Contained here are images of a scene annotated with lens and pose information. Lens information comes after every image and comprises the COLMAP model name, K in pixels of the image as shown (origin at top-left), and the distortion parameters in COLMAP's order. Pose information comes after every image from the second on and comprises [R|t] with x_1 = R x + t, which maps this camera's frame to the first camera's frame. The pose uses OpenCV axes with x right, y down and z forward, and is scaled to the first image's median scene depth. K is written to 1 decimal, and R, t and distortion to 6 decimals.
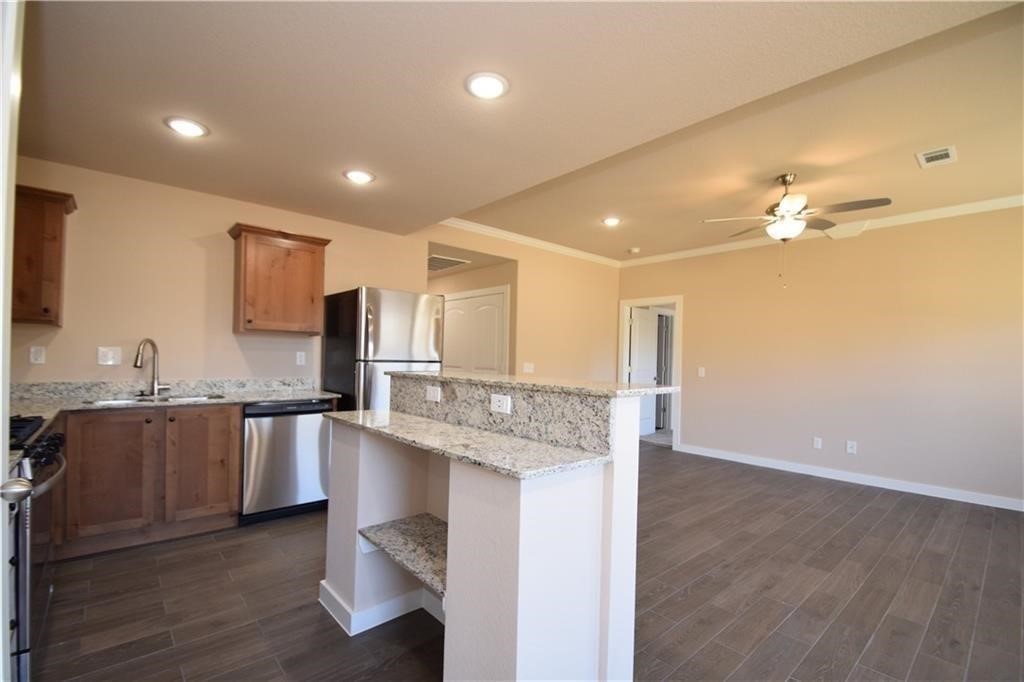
lens RADIAL K [[451.1, 0, 504.6], [0, 451.1, 354.6], [0, 0, 1]] dist [0.000582, -0.008106]
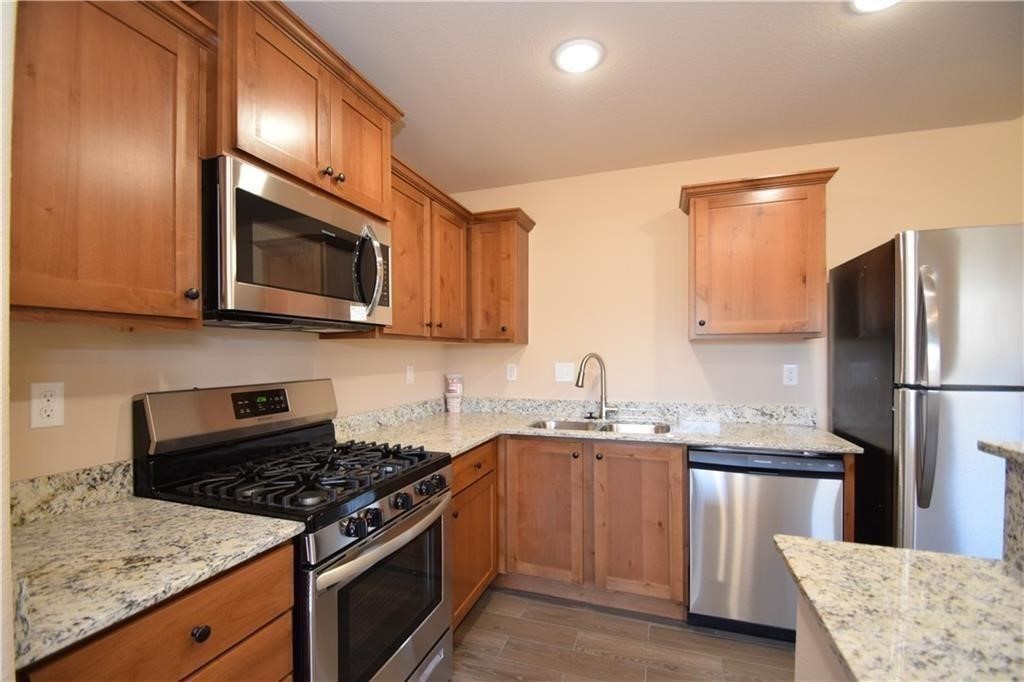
lens RADIAL K [[451.1, 0, 501.3], [0, 451.1, 355.8], [0, 0, 1]] dist [0.000582, -0.008106]
pose [[0.482645, -0.018575, -0.875619, -0.117121], [0.018318, 0.999770, -0.011112, -0.023252], [0.875625, -0.010677, 0.482874, 0.423502]]
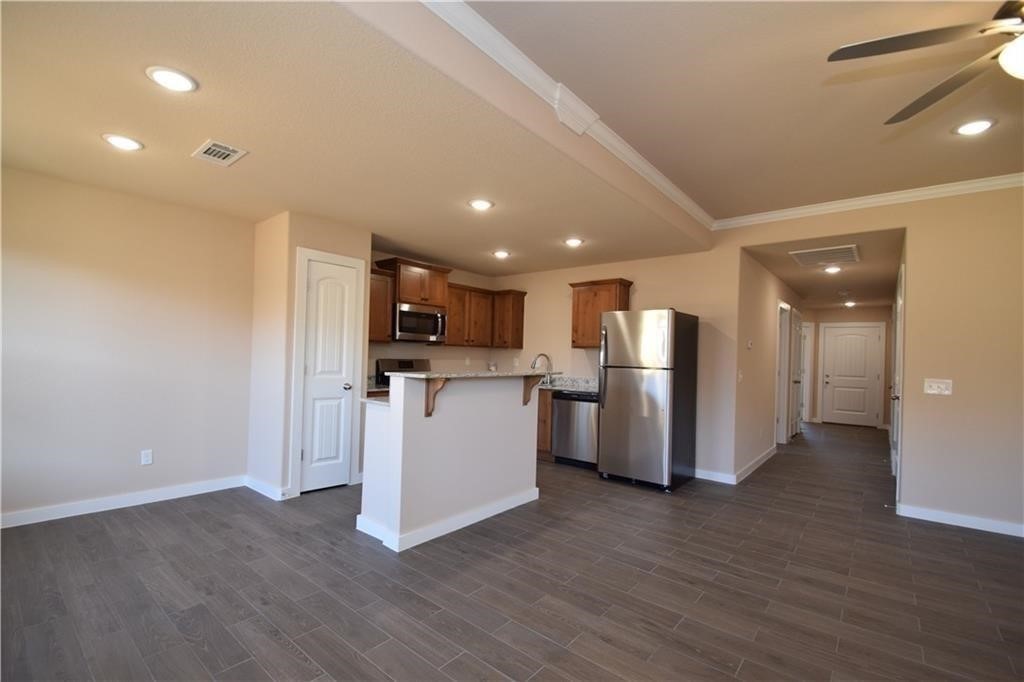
lens RADIAL K [[451.1, 0, 502.3], [0, 451.1, 364.0], [0, 0, 1]] dist [0.000582, -0.008106]
pose [[0.153804, 0.002207, -0.988099, 1.074364], [-0.015922, 0.999873, -0.000245, 0.012192], [0.987973, 0.015770, 0.153819, 0.529787]]
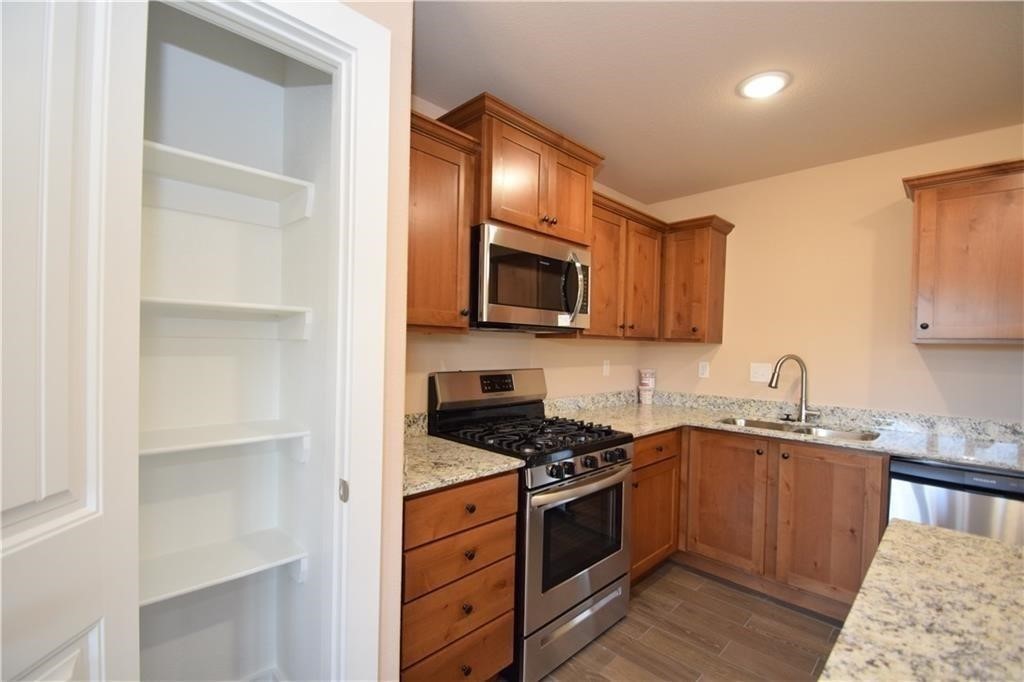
lens RADIAL K [[451.1, 0, 500.9], [0, 451.1, 353.8], [0, 0, 1]] dist [0.000582, -0.008106]
pose [[0.052690, 0.001194, -0.998610, 0.035788], [-0.014680, 0.999892, 0.000421, -0.028644], [0.998503, 0.014638, 0.052702, 0.398461]]
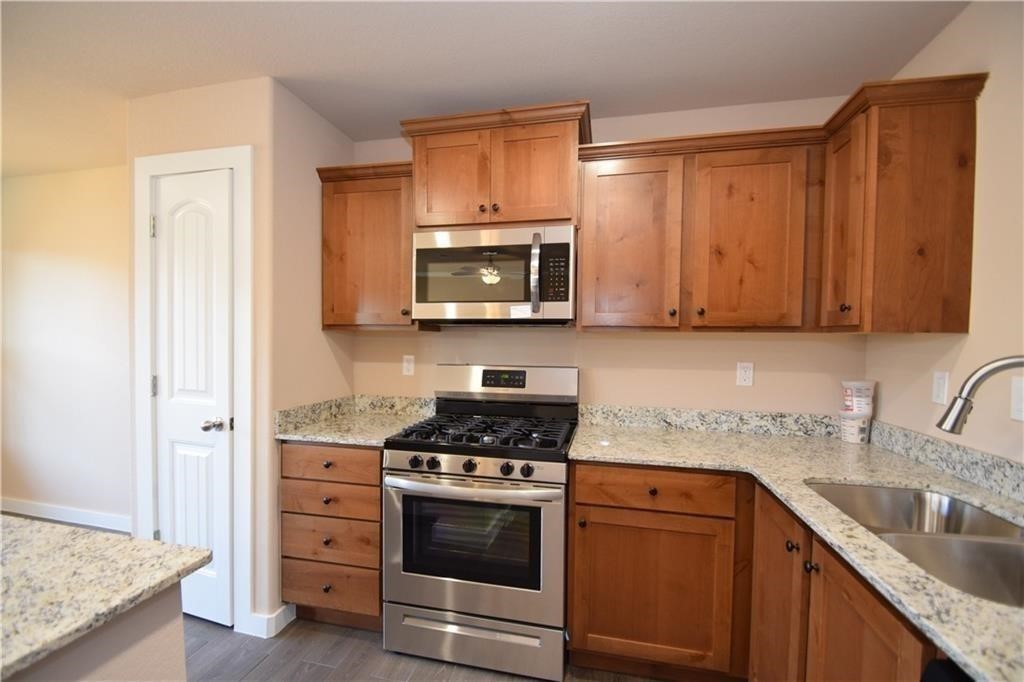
lens RADIAL K [[451.1, 0, 502.0], [0, 451.1, 353.5], [0, 0, 1]] dist [0.000582, -0.008106]
pose [[-0.812937, -0.011845, -0.582231, -0.270102], [-0.024622, 0.999598, 0.014042, -0.031451], [0.581831, 0.025751, -0.812902, 1.024218]]
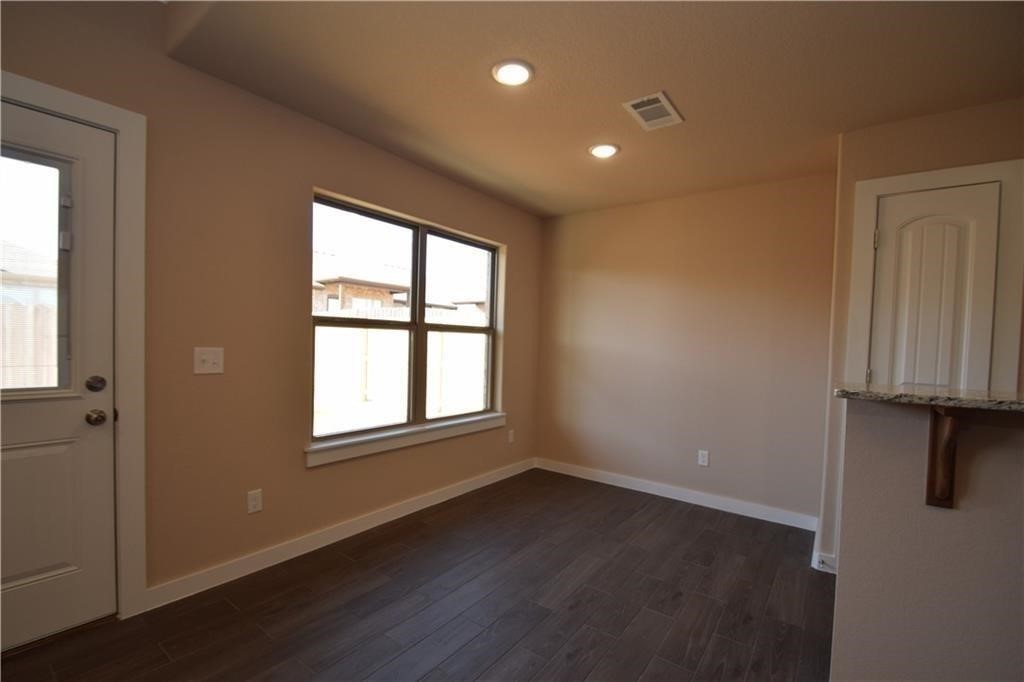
lens RADIAL K [[451.1, 0, 503.6], [0, 451.1, 353.8], [0, 0, 1]] dist [0.000582, -0.008106]
pose [[-0.975870, -0.046664, -0.213306, 0.525728], [-0.049895, 0.998706, 0.009790, 0.020005], [0.212573, 0.020197, -0.976936, 0.799141]]
